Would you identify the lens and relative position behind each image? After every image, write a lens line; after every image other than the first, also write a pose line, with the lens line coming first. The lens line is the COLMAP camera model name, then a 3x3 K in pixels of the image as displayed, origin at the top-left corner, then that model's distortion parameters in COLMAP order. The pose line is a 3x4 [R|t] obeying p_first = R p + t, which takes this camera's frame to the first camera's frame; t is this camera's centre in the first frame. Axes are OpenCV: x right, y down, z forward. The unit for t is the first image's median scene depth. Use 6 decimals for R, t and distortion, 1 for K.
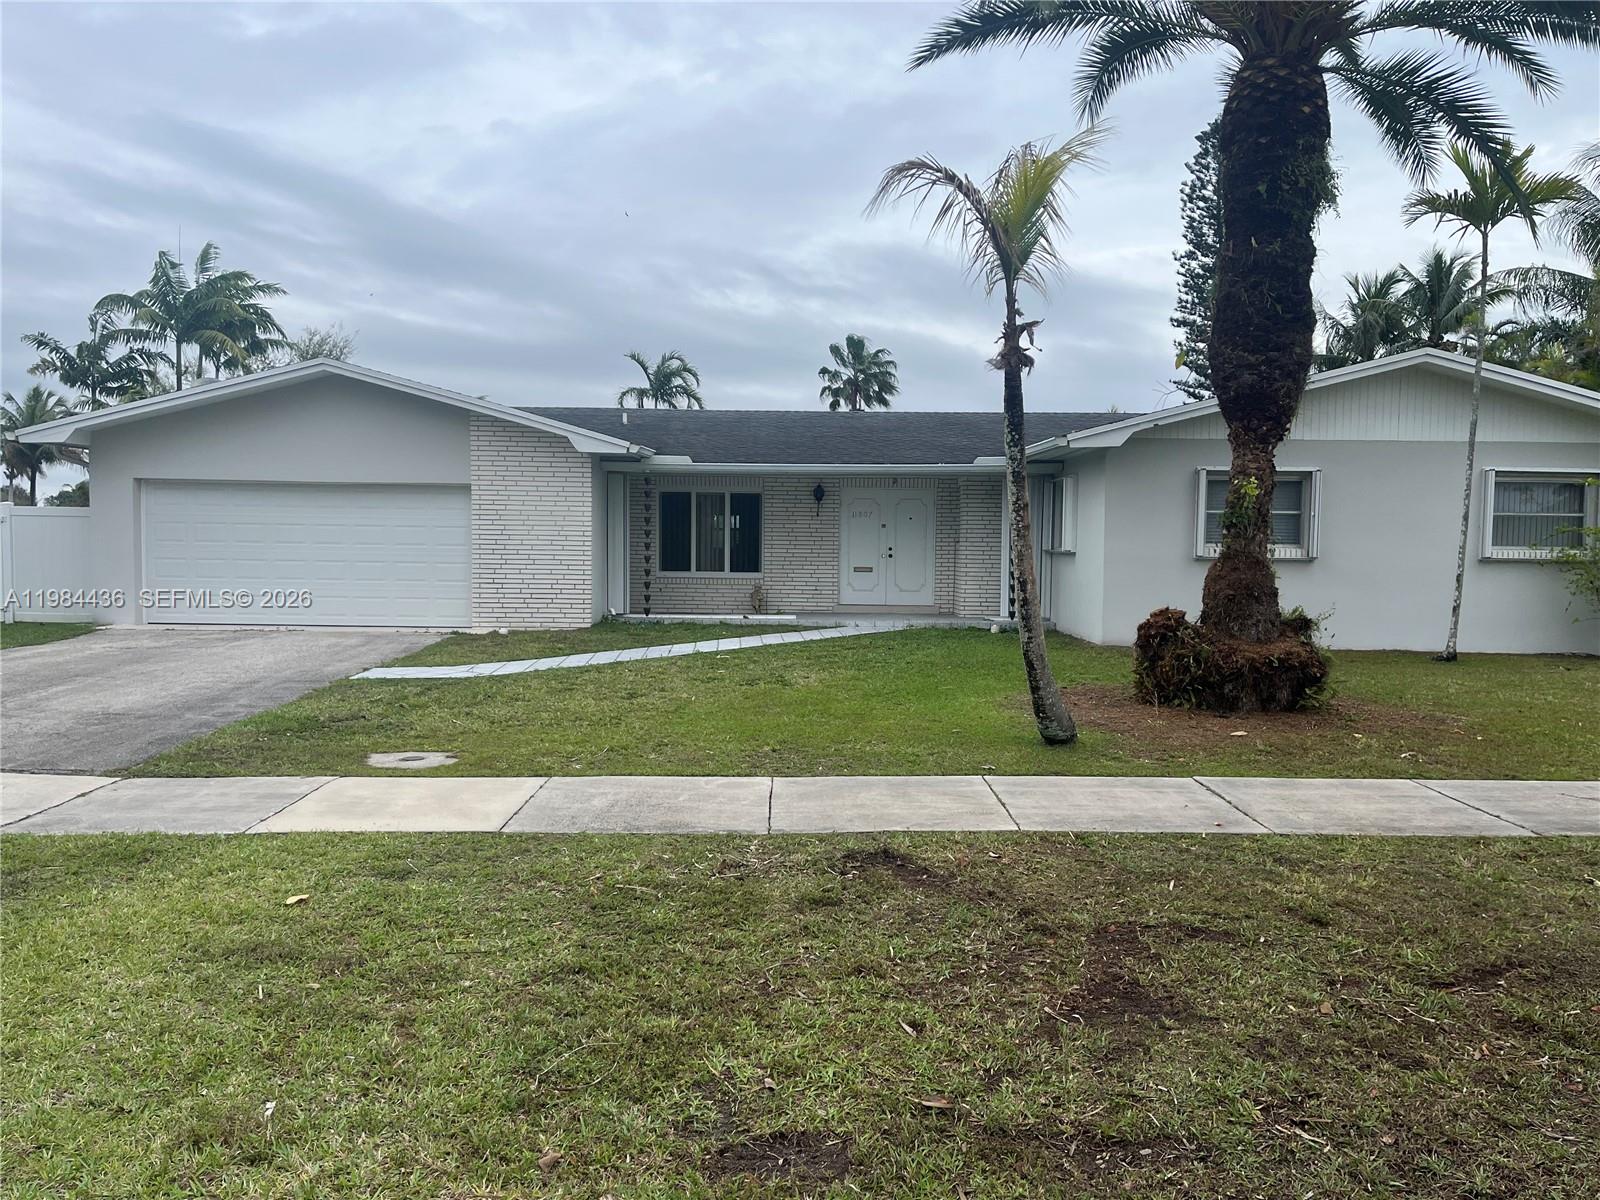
lens RADIAL K [[1272.2, 0, 798.3], [0, 1272.2, 618.3], [0, 0, 1]] dist [0.090309, -0.156718]
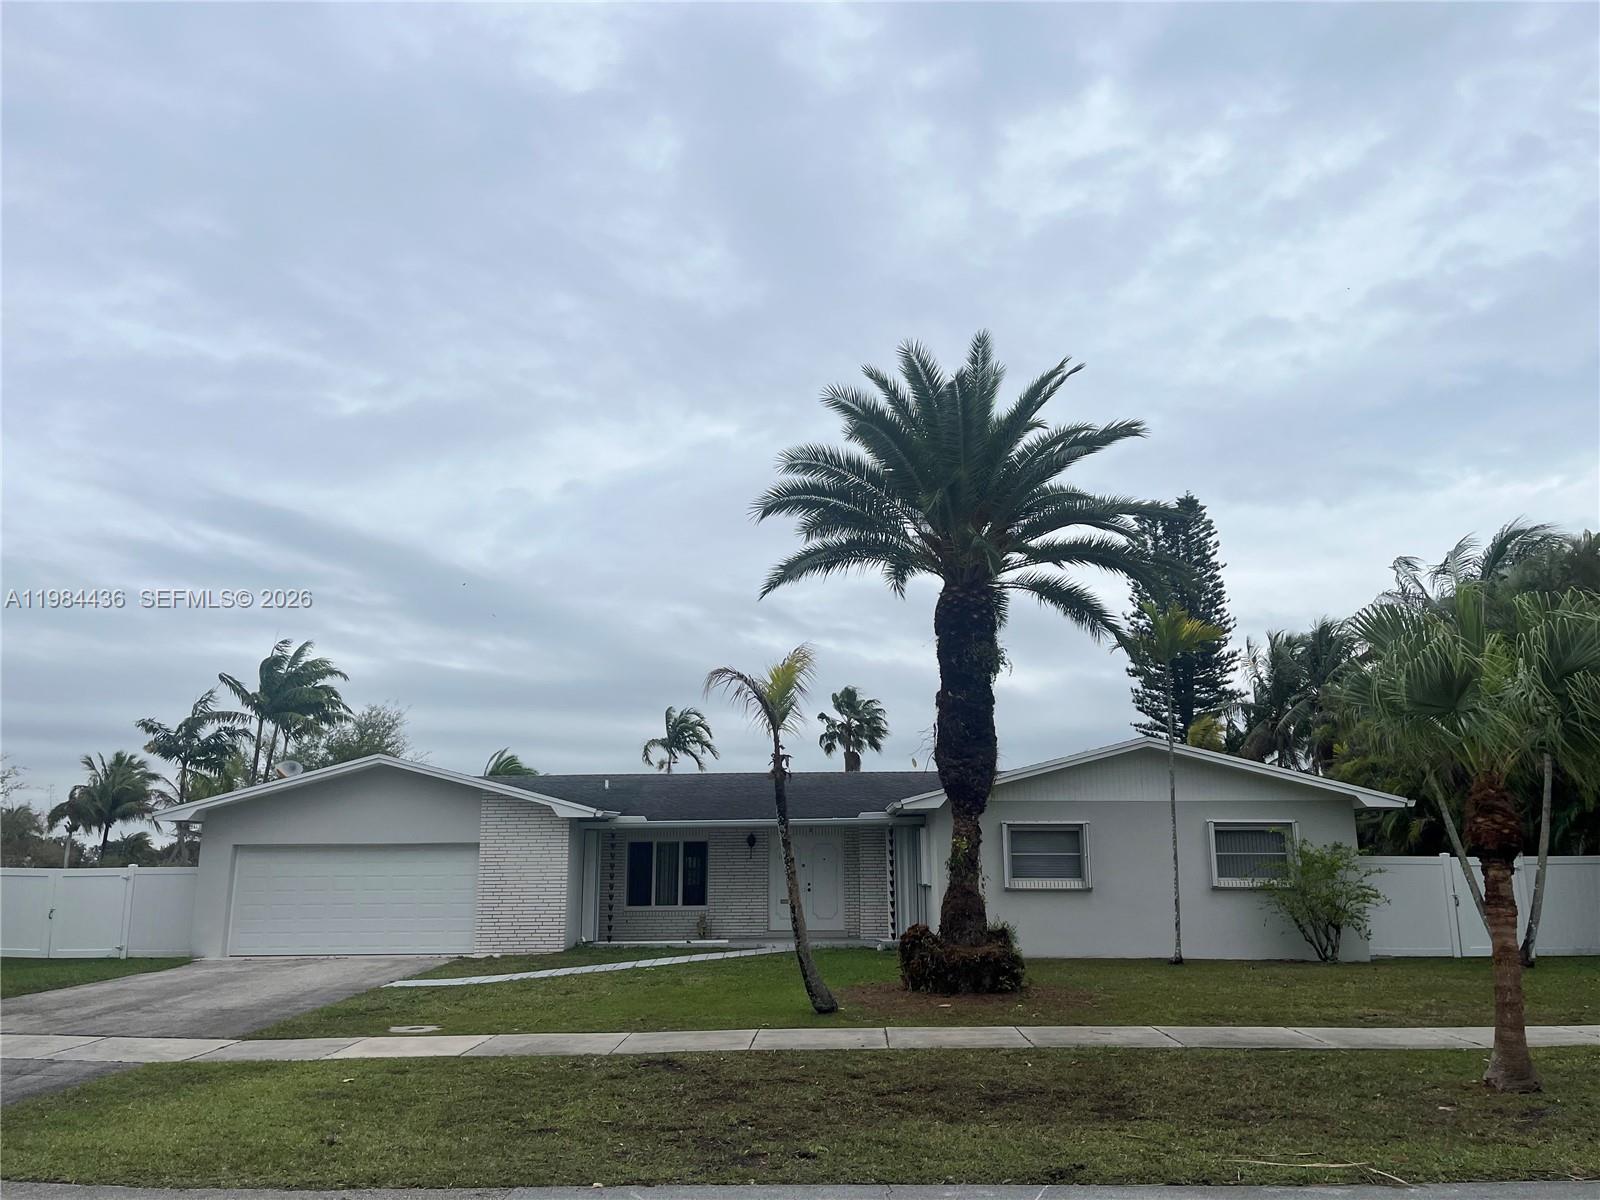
lens RADIAL K [[1197.9, 0, 795.4], [0, 1197.9, 587.2], [0, 0, 1]] dist [0.054943, -0.053082]
pose [[0.999712, -0.020657, -0.012181, 0.110272], [0.016208, 0.956387, -0.291654, 0.015903], [0.017675, 0.291372, 0.956446, -0.326125]]
